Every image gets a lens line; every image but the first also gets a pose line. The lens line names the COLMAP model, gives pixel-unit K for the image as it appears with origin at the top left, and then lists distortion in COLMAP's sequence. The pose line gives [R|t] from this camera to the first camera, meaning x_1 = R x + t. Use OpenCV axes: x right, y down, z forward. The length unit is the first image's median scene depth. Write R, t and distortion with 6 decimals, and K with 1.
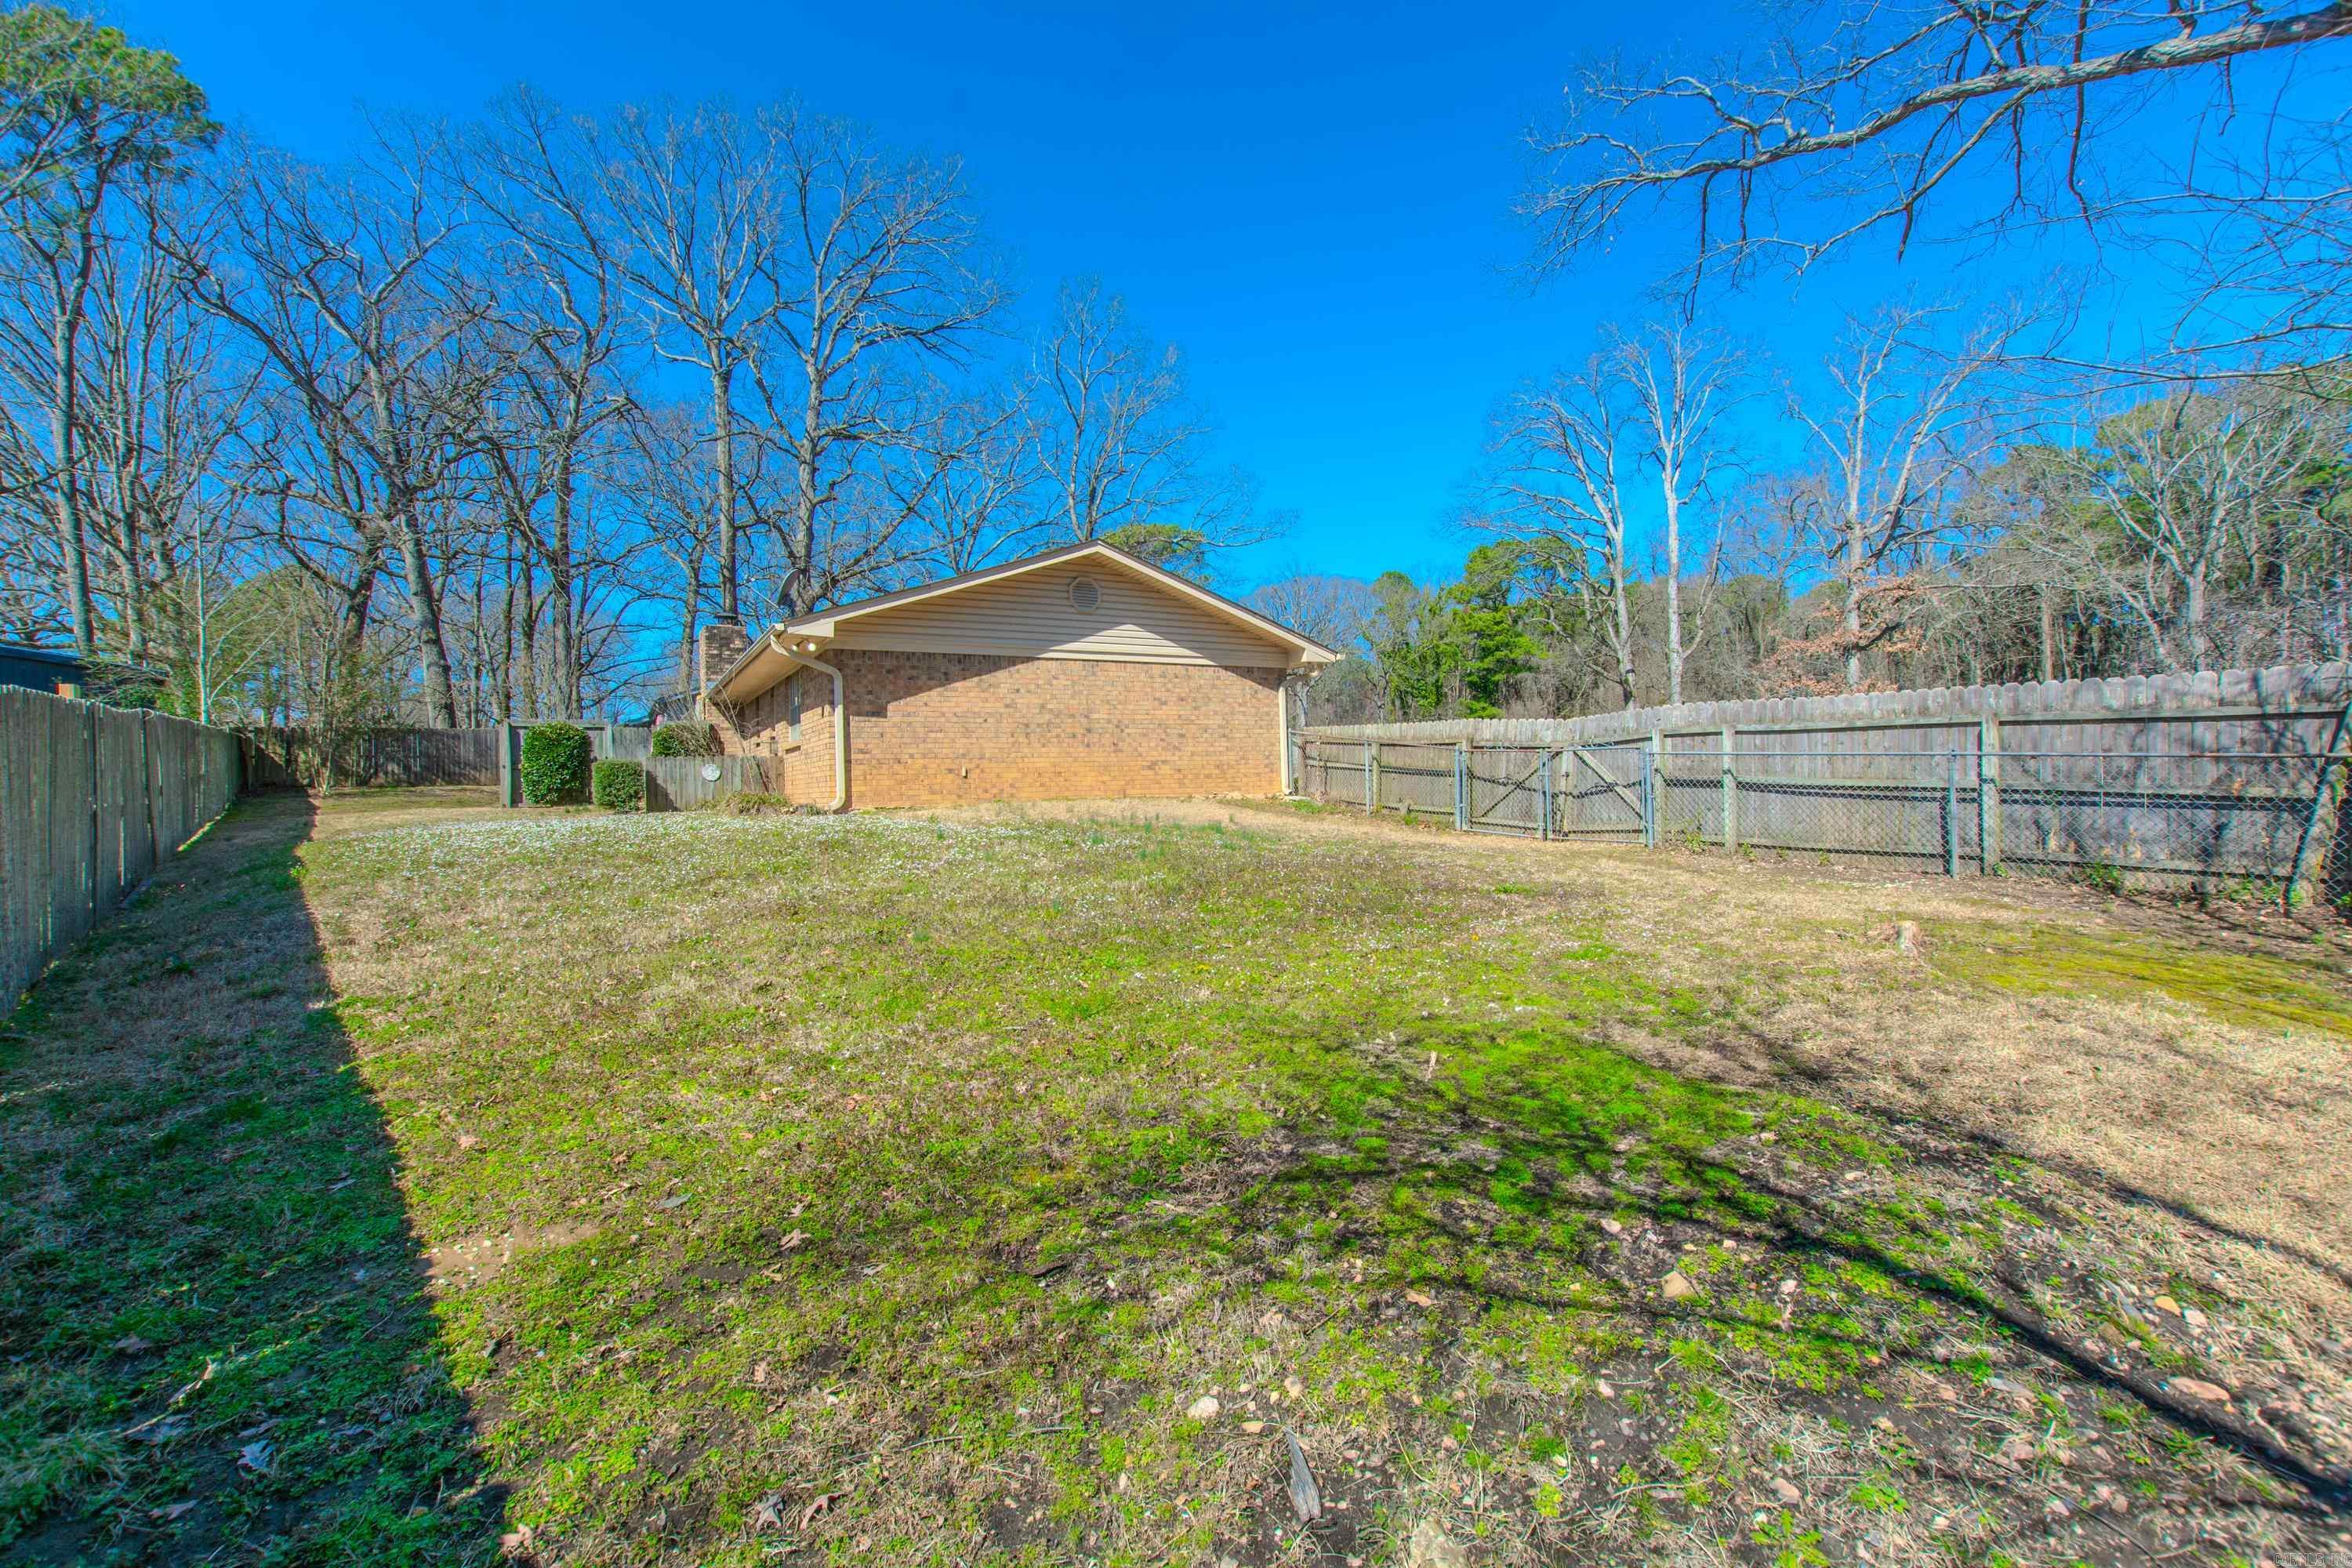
lens RADIAL K [[1017.8, 0, 1176.0], [0, 1017.8, 784.0], [0, 0, 1]] dist [-0.001622, -0.001195]
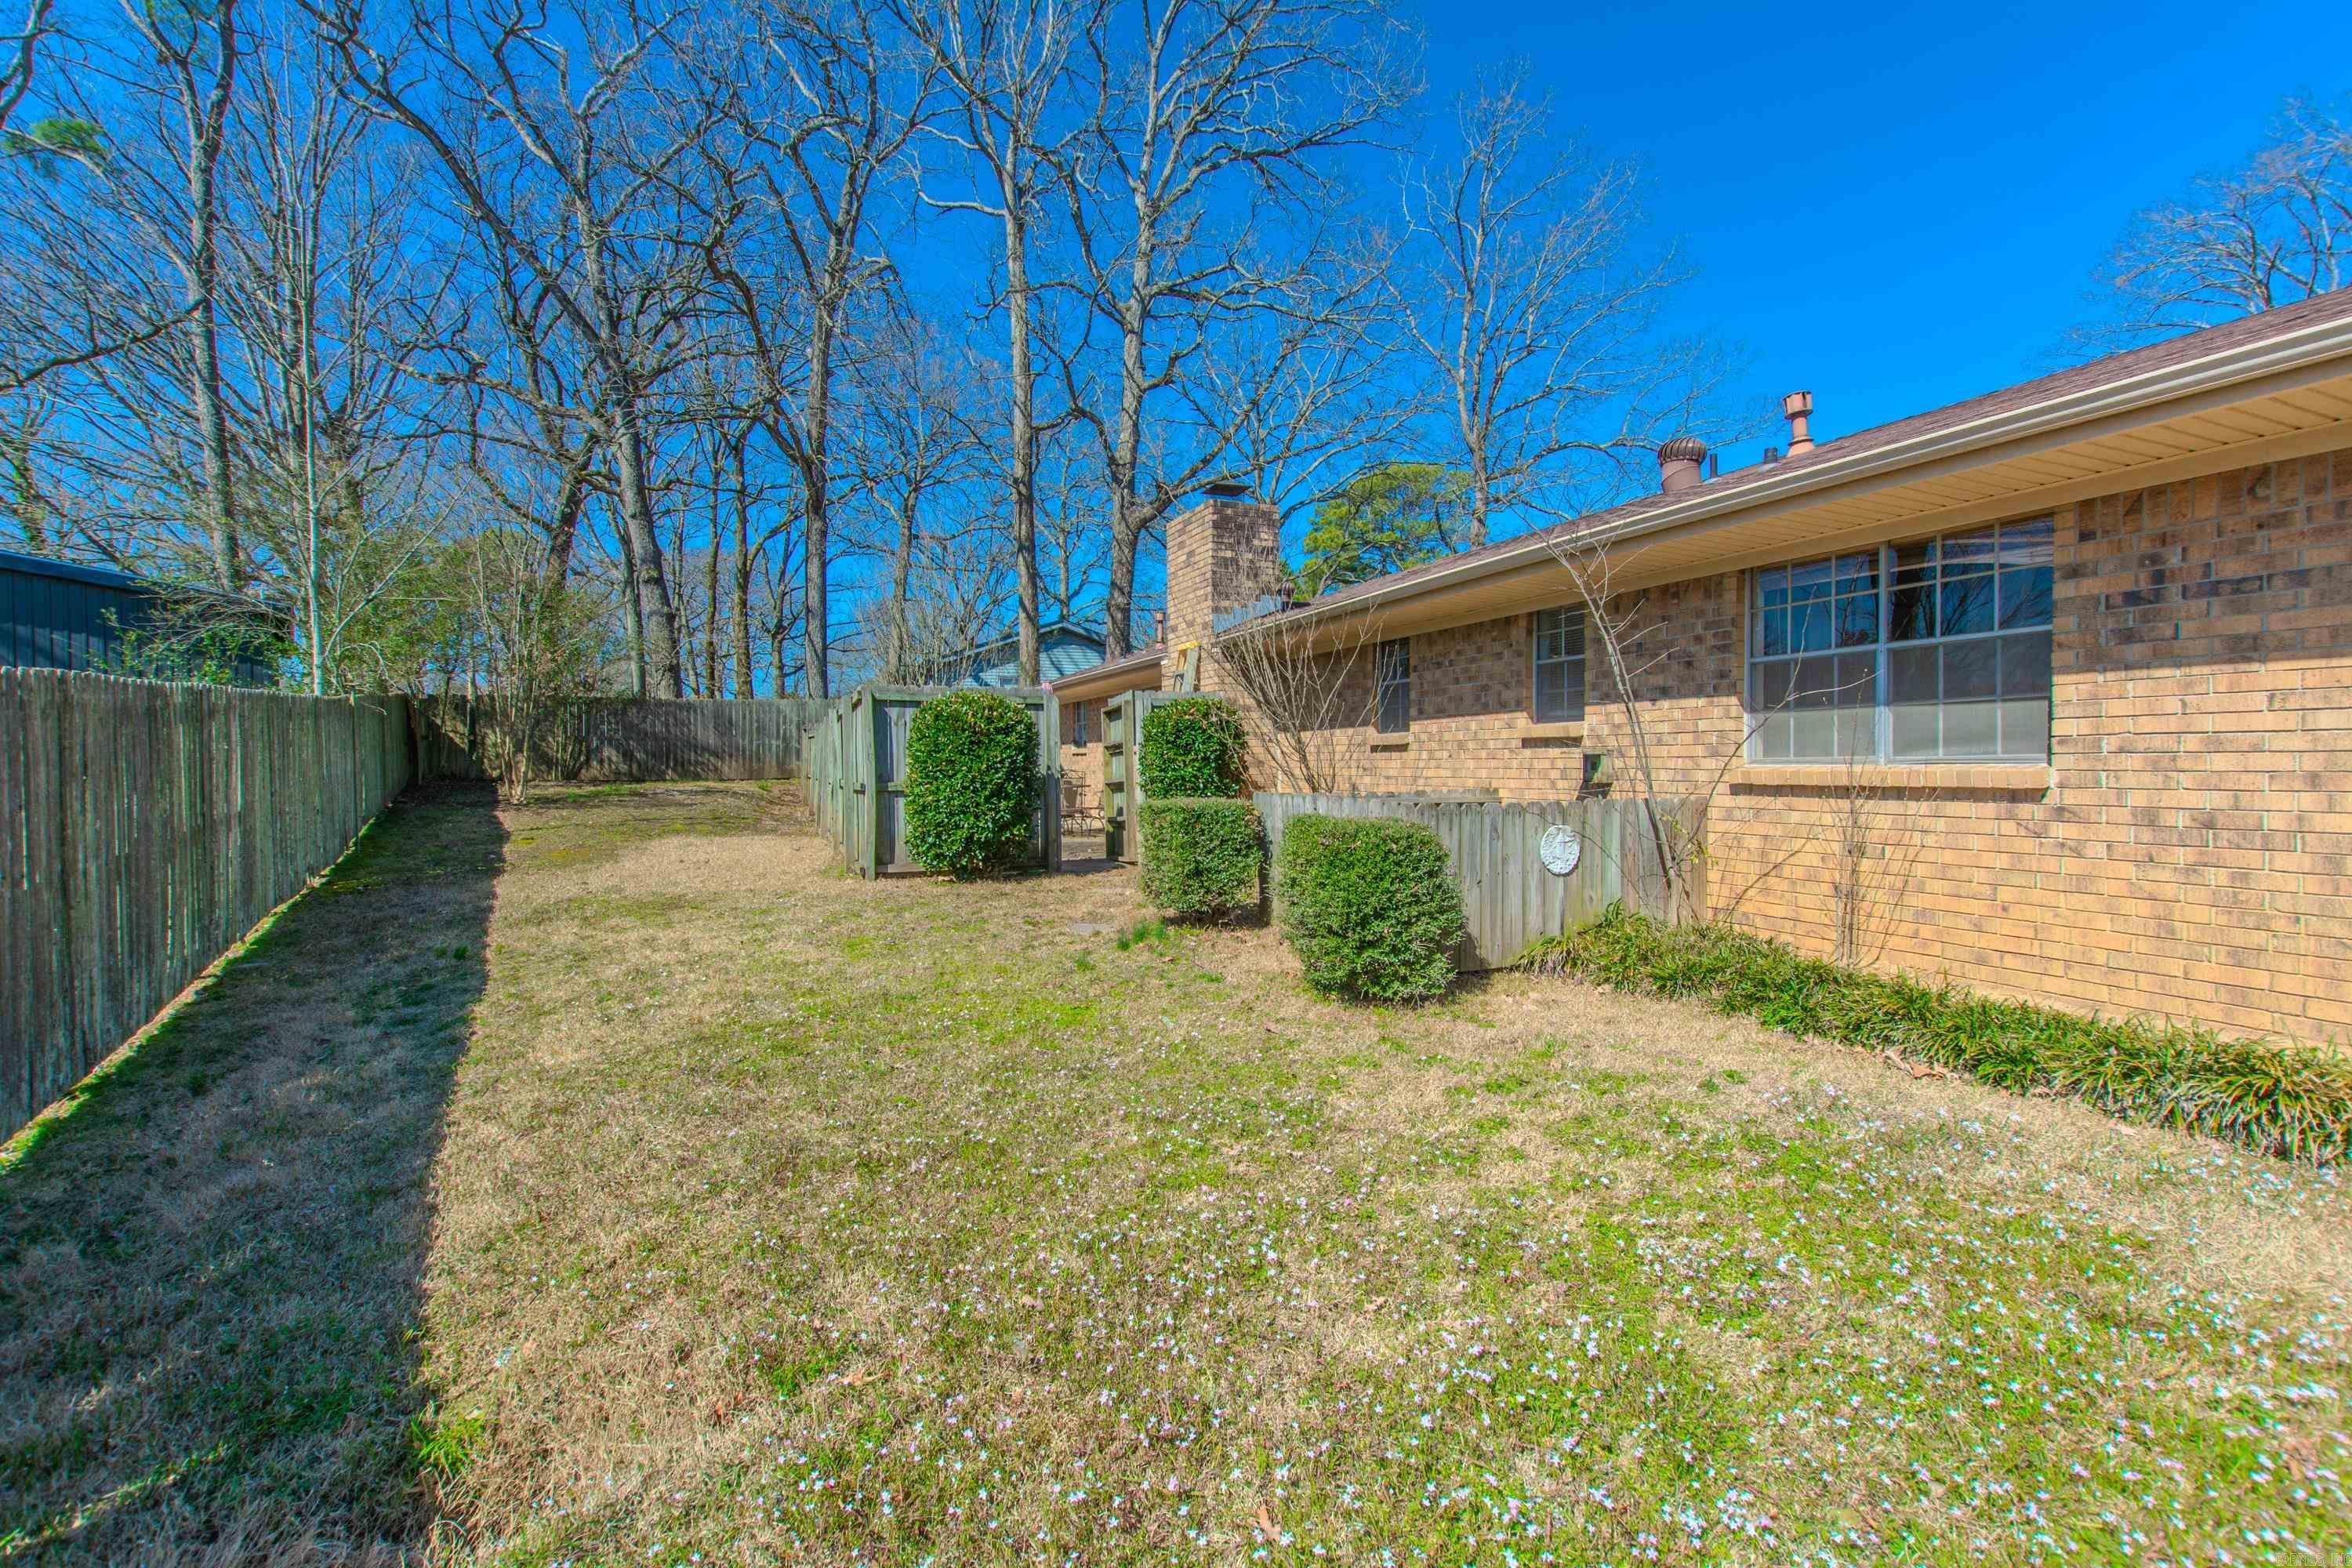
lens RADIAL K [[1012.8, 0, 1176.0], [0, 1012.8, 784.0], [0, 0, 1]] dist [-0.001590, 0.000588]
pose [[0.991698, 0.020906, -0.126880, -0.340836], [-0.017512, 0.999460, 0.027803, -0.025104], [0.127393, -0.025350, 0.991528, 0.413861]]
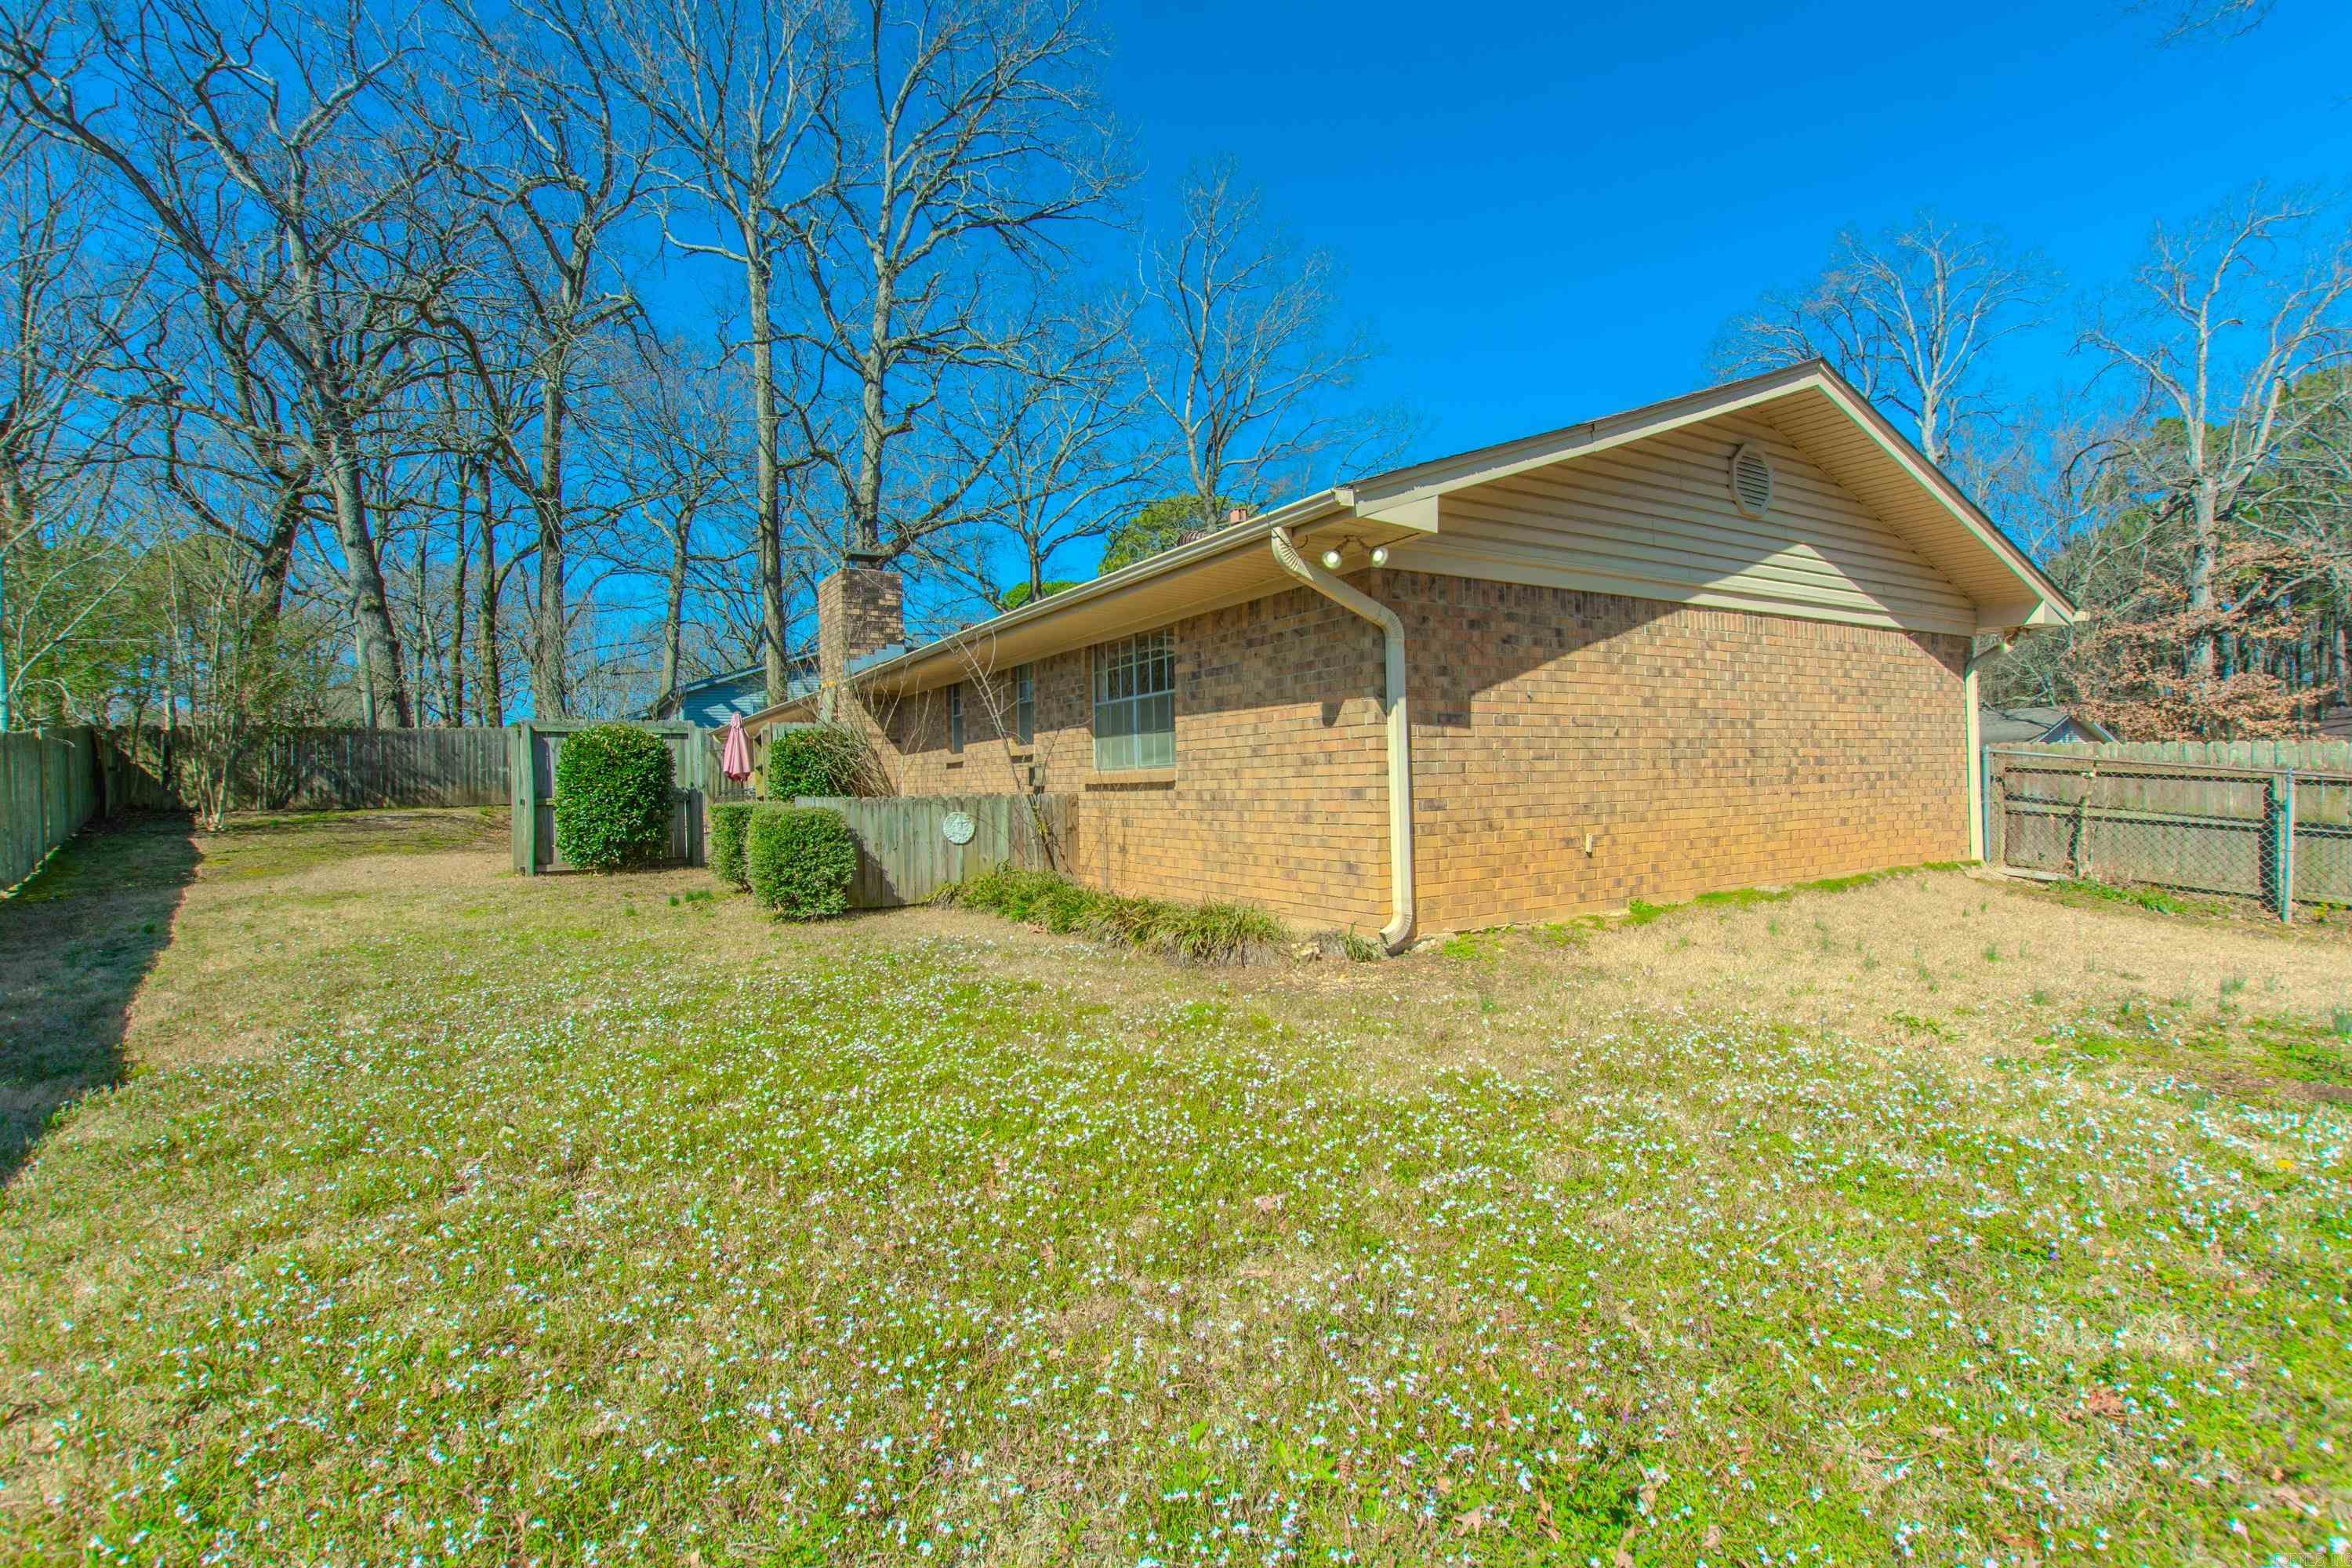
lens RADIAL K [[1045.5, 0, 1176.0], [0, 1045.5, 784.0], [0, 0, 1]] dist [-0.000411, -0.001050]
pose [[0.999495, 0.003006, 0.031627, -0.229636], [-0.003097, 0.999991, 0.002831, -0.022294], [-0.031618, -0.002927, 0.999496, 0.294243]]
